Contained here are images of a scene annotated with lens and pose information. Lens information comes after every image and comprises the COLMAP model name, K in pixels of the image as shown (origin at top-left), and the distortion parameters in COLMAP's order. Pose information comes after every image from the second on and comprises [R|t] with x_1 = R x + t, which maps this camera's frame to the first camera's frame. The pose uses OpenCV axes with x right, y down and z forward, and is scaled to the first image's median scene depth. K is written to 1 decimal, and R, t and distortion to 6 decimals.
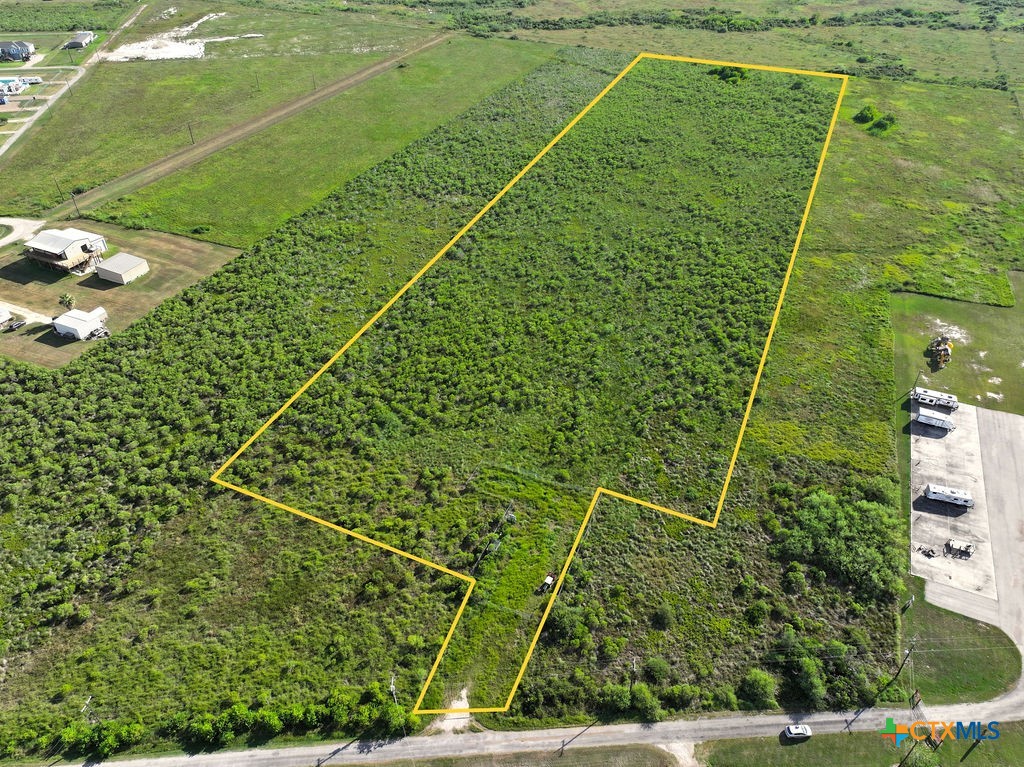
lens RADIAL K [[719.1, 0, 512.0], [0, 719.1, 383.5], [0, 0, 1]] dist [-0.005074, 0.025188]
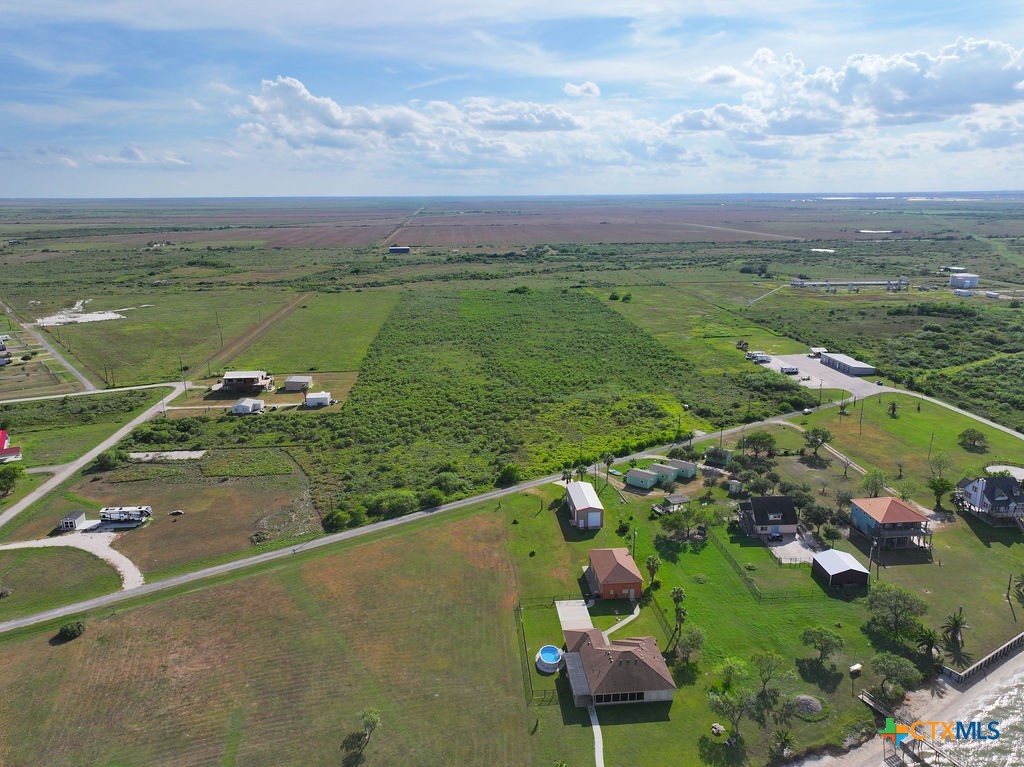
lens RADIAL K [[710.8, 0, 512.2], [0, 710.8, 407.4], [0, 0, 1]] dist [0.000534, 0.017572]
pose [[0.875852, -0.149162, 0.458949, -1.058199], [0.306658, 0.906357, -0.290650, 0.561334], [-0.372618, 0.395307, 0.839576, -0.459338]]
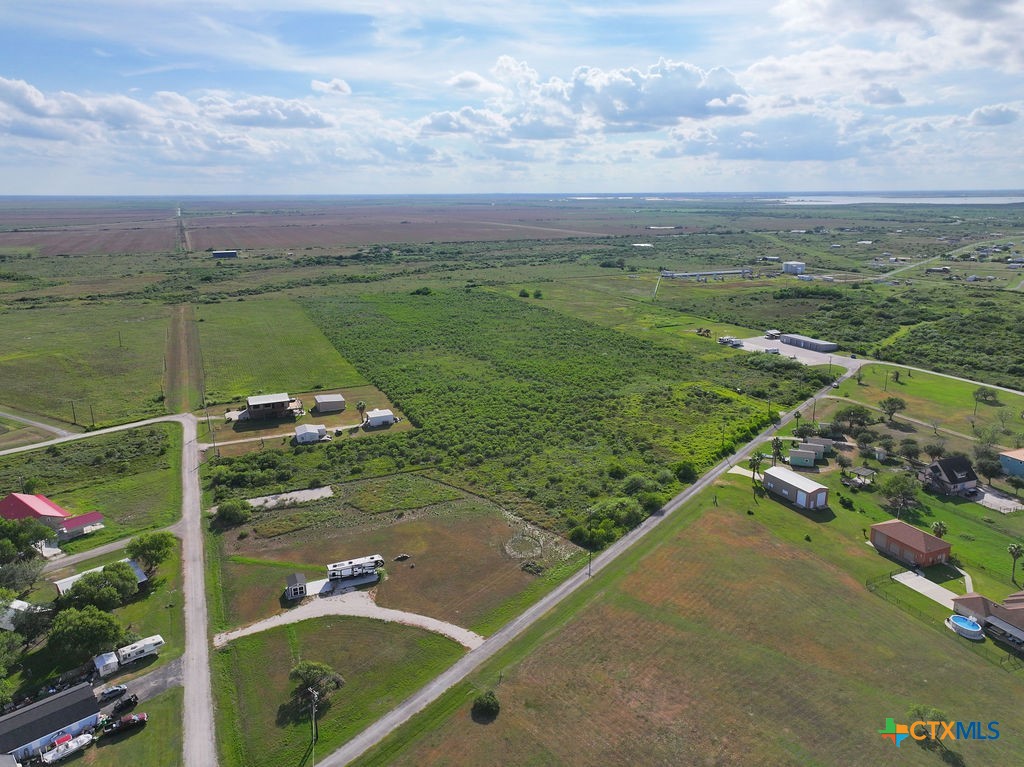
lens RADIAL K [[710.8, 0, 512.2], [0, 710.8, 407.4], [0, 0, 1]] dist [0.000534, 0.017572]
pose [[0.671787, -0.223222, 0.706310, -1.569280], [0.464664, 0.869571, -0.167134, 0.278686], [-0.576879, 0.440475, 0.687890, -0.100737]]
